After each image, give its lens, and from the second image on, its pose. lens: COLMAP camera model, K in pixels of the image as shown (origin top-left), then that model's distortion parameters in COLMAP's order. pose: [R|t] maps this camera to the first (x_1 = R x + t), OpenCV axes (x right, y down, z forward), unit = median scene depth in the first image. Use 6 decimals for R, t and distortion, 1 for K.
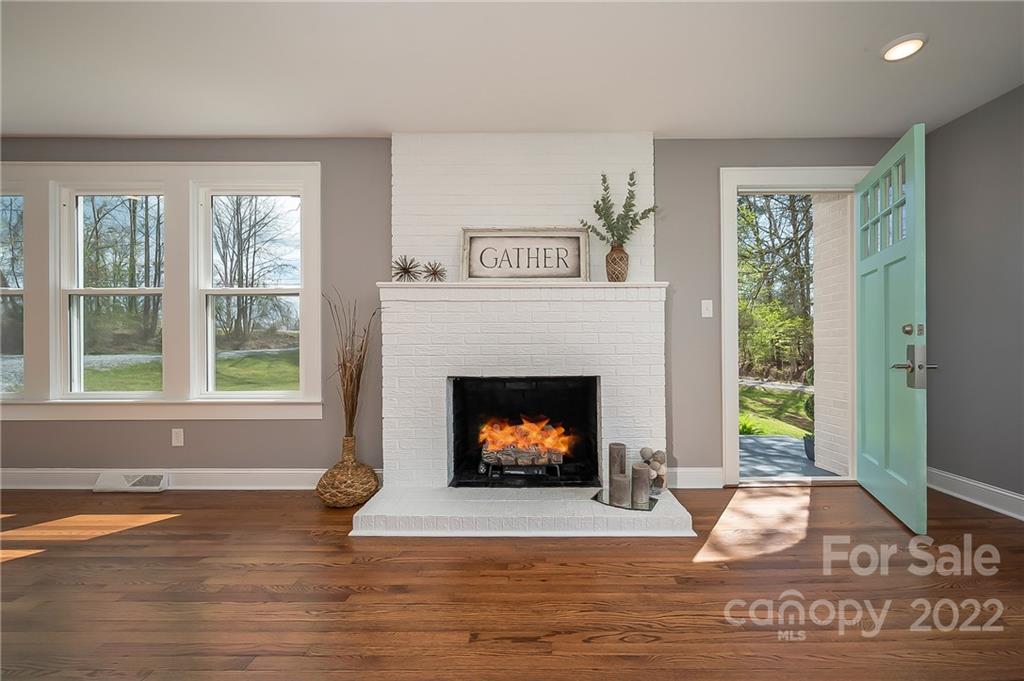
lens RADIAL K [[407.1, 0, 538.3], [0, 407.1, 347.4], [0, 0, 1]] dist [0.000912, -0.000949]
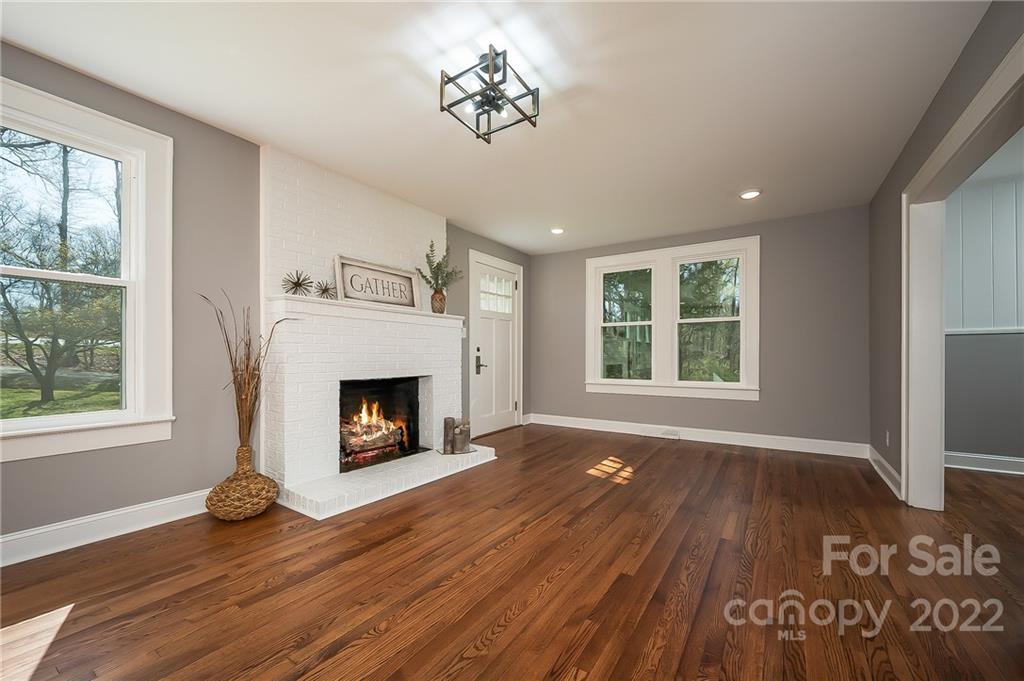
lens RADIAL K [[407.1, 0, 514.9], [0, 407.1, 348.7], [0, 0, 1]] dist [0.000912, -0.000949]
pose [[0.551256, 0.018581, 0.834129, -0.881879], [-0.005250, 0.999809, -0.018801, -0.001619], [-0.834320, 0.005985, 0.551248, -0.075004]]
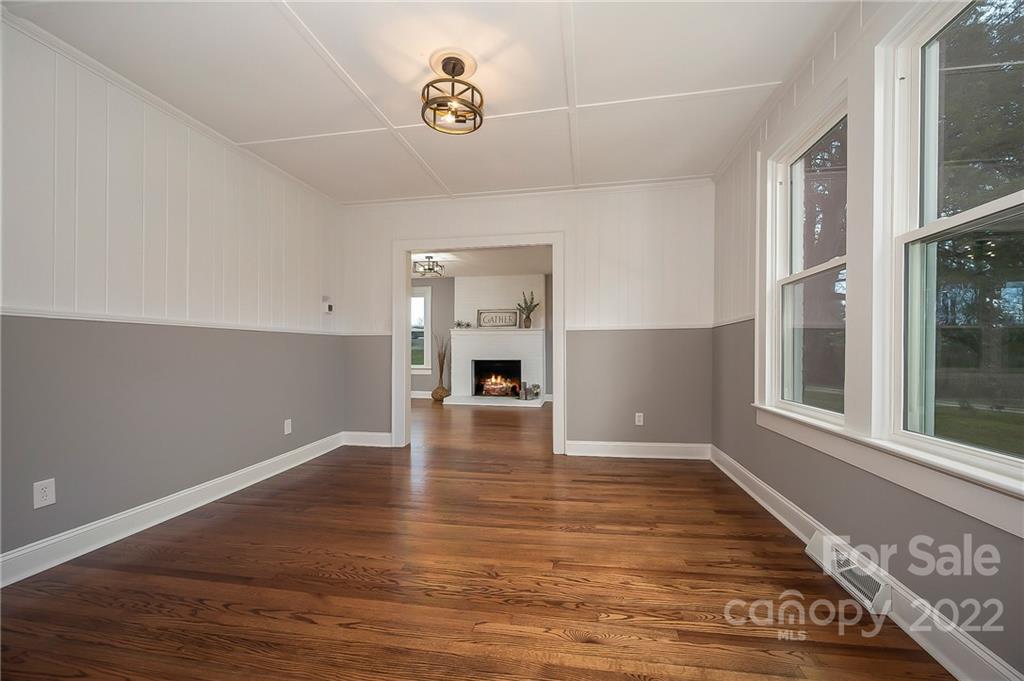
lens RADIAL K [[407.1, 0, 518.6], [0, 407.1, 351.0], [0, 0, 1]] dist [0.000912, -0.000949]
pose [[0.981737, 0.001491, -0.190235, 0.659416], [-0.001781, 0.999997, -0.001353, 0.007418], [0.190233, 0.001667, 0.981738, -1.810790]]
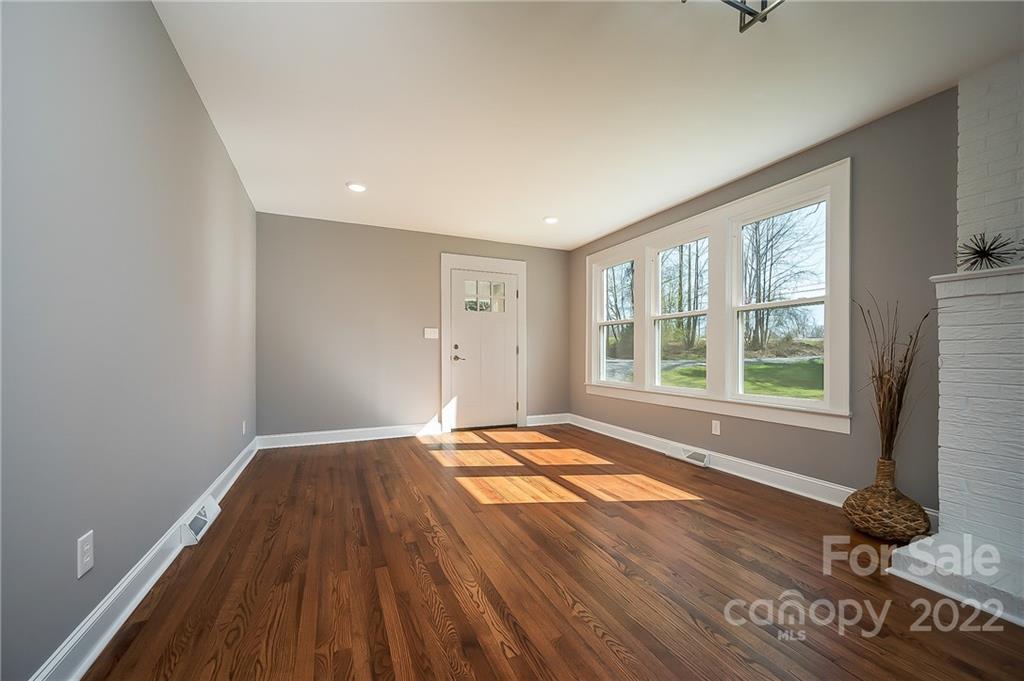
lens RADIAL K [[407.1, 0, 511.5], [0, 407.1, 355.3], [0, 0, 1]] dist [0.000912, -0.000949]
pose [[0.390486, 0.006149, -0.920588, 0.020355], [-0.007020, 0.999969, 0.003701, -0.001488], [0.920582, 0.005017, 0.390517, -0.072022]]
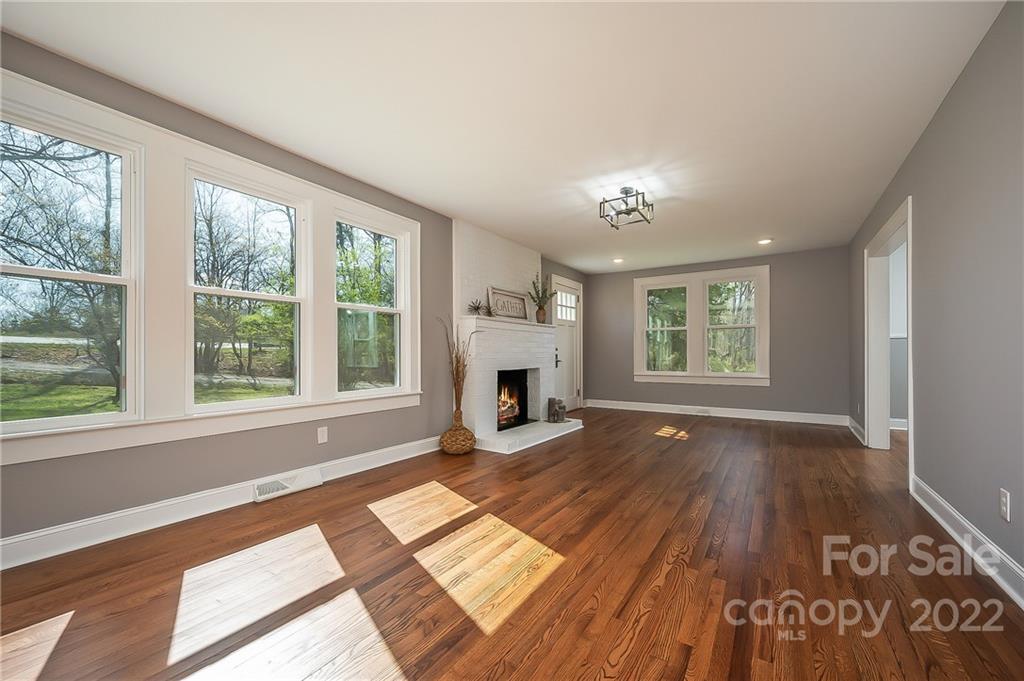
lens RADIAL K [[407.1, 0, 517.3], [0, 407.1, 345.8], [0, 0, 1]] dist [0.000912, -0.000949]
pose [[0.546274, 0.019363, 0.837382, -1.592702], [-0.001547, 0.999754, -0.022109, 0.001850], [-0.837605, 0.010782, 0.546170, -0.052863]]
